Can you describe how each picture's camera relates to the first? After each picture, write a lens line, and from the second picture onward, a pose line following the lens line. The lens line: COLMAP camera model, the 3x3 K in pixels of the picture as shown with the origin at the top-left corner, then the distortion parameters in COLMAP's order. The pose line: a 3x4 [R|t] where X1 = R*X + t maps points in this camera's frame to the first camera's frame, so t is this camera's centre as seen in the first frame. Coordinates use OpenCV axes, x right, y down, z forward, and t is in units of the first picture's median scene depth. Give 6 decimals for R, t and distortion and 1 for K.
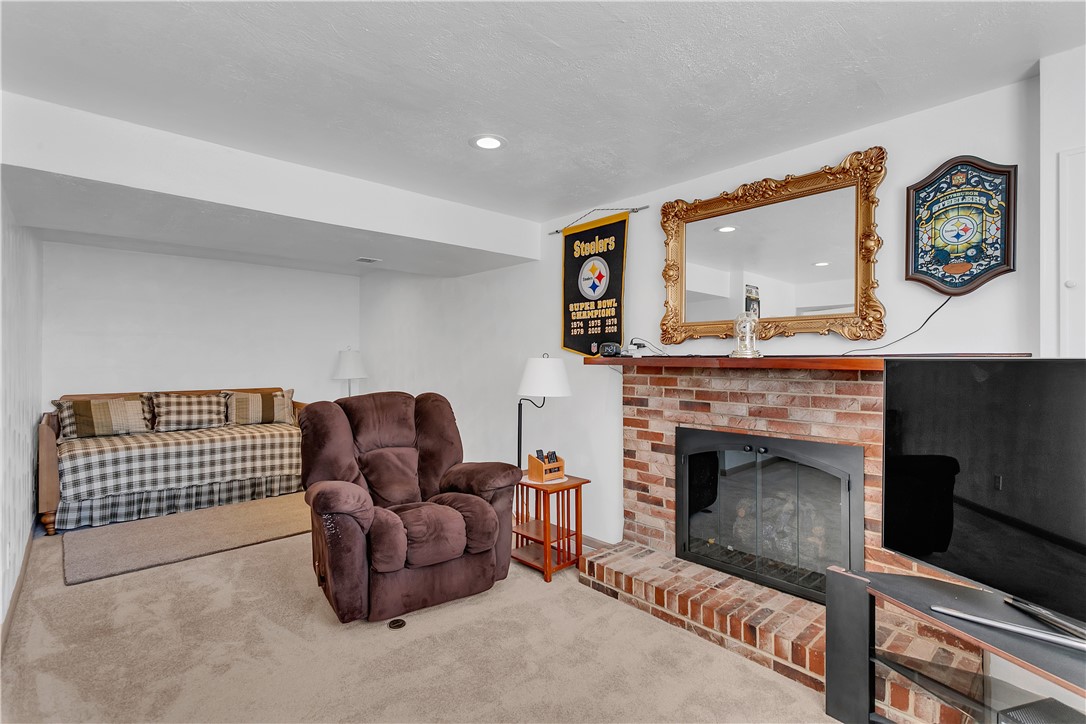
lens RADIAL K [[511.1, 0, 540.8], [0, 511.1, 357.5], [0, 0, 1]] dist [-0.003102, 0.005097]
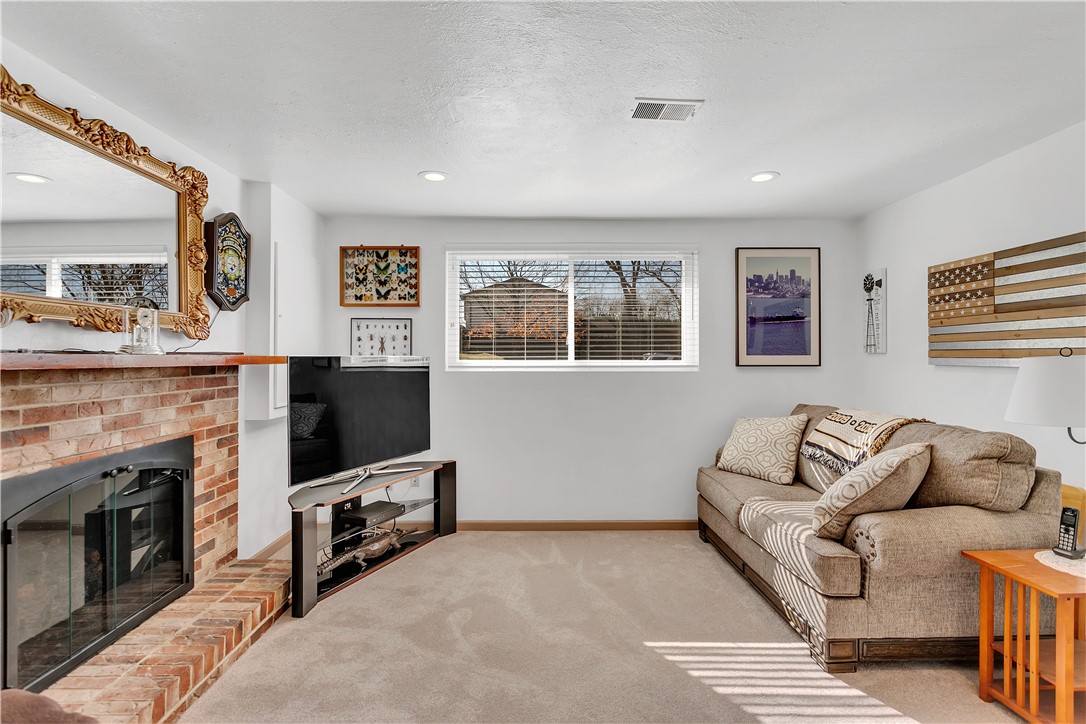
lens RADIAL K [[511.1, 0, 540.8], [0, 511.1, 357.5], [0, 0, 1]] dist [-0.003102, 0.005097]
pose [[-0.749933, -0.002851, 0.661507, -0.522007], [-0.003664, 0.999993, 0.000155, 0.002365], [-0.661503, -0.002307, -0.749939, 1.031044]]
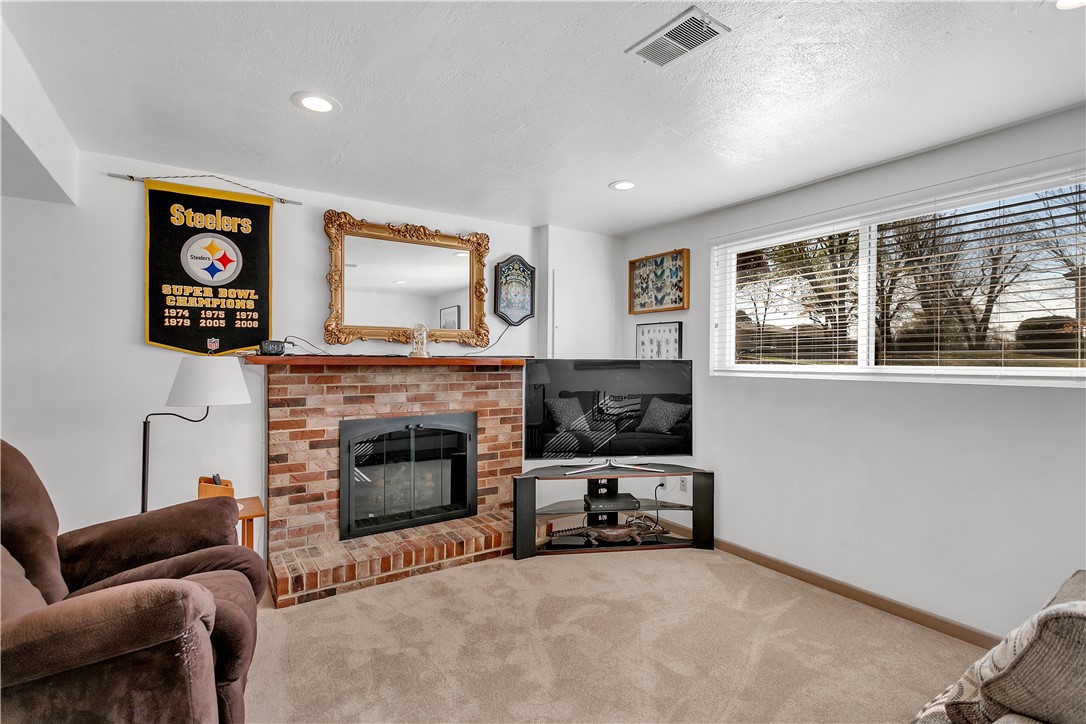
lens RADIAL K [[511.1, 0, 540.8], [0, 511.1, 357.5], [0, 0, 1]] dist [-0.003102, 0.005097]
pose [[0.148886, 0.001944, 0.988852, -0.753438], [-0.006944, 0.999975, -0.000920, -0.000425], [-0.988830, -0.006730, 0.148896, 0.424992]]
